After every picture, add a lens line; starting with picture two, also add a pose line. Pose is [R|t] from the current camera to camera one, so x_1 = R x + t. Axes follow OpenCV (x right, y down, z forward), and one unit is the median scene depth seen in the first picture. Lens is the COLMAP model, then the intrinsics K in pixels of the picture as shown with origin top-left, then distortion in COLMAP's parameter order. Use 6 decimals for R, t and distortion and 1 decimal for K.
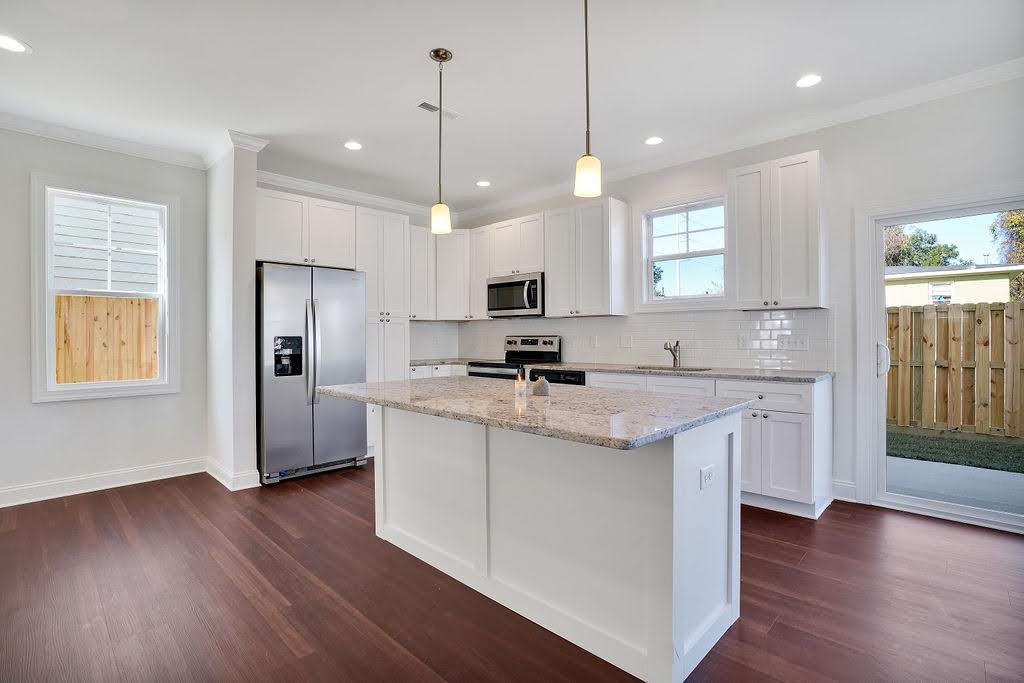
lens RADIAL K [[506.3, 0, 506.7], [0, 506.3, 339.7], [0, 0, 1]] dist [-0.048800, 0.003085]
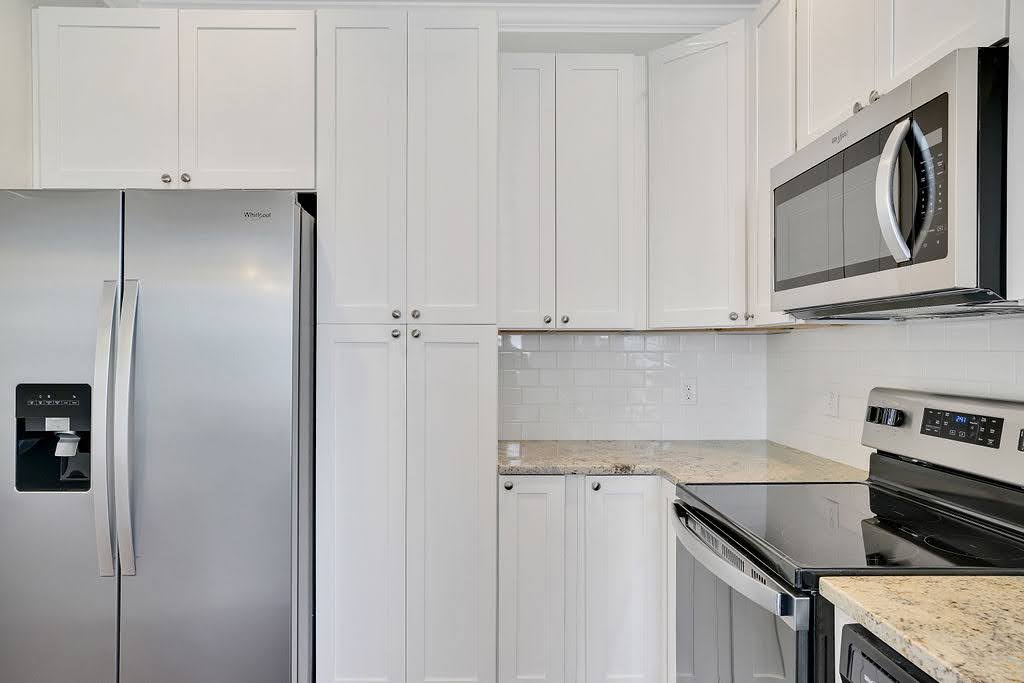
lens RADIAL K [[665.0, 0, 510.8], [0, 665.0, 357.6], [0, 0, 1]] dist [0.002098, 0.000176]
pose [[0.718563, 0.013157, -0.695338, 0.108165], [-0.007530, 0.999910, 0.011138, -0.026902], [0.695422, -0.002767, 0.718597, 0.693437]]
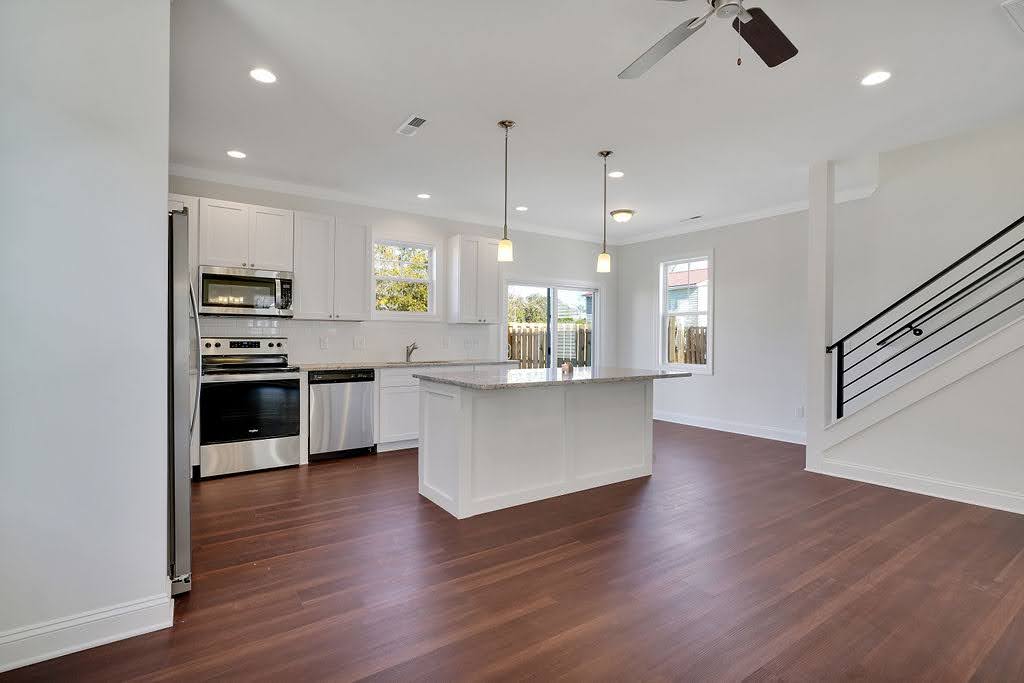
lens RADIAL K [[474.7, 0, 525.7], [0, 474.7, 332.1], [0, 0, 1]] dist [0.000982, -0.000112]
pose [[0.184232, 0.023081, 0.982612, -0.712085], [0.003620, 0.999702, -0.024161, 0.004854], [-0.982876, 0.008009, 0.184094, 0.375921]]
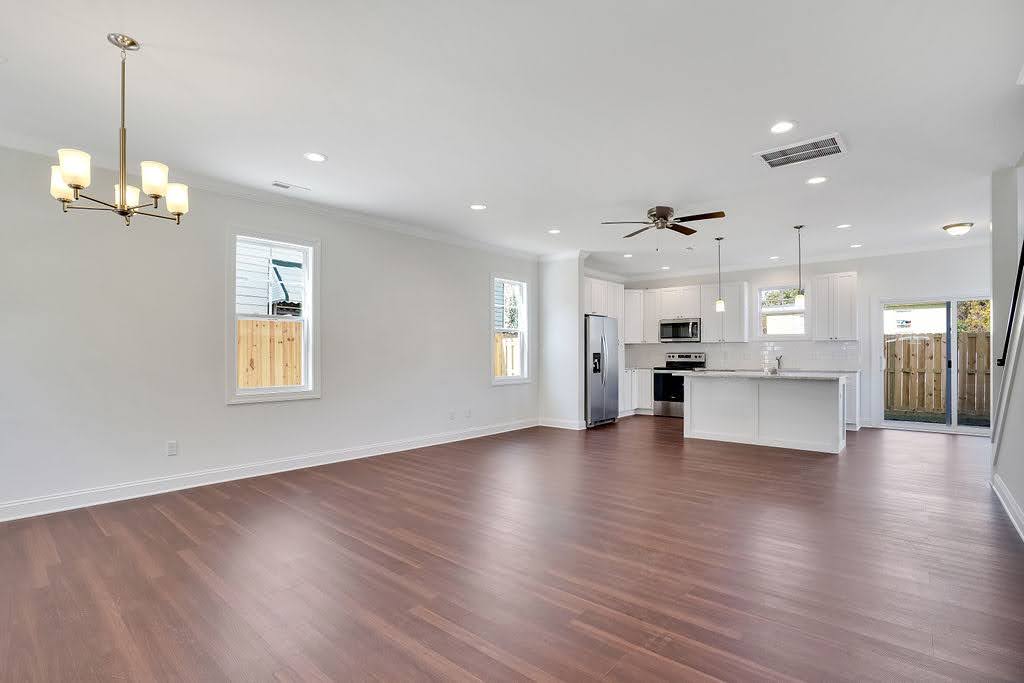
lens RADIAL K [[506.3, 0, 503.0], [0, 506.3, 357.5], [0, 0, 1]] dist [-0.048800, 0.003085]
pose [[0.998619, 0.001690, 0.052505, -0.704452], [-0.001810, 0.999996, 0.002240, 0.006499], [-0.052501, -0.002332, 0.998618, -0.743189]]
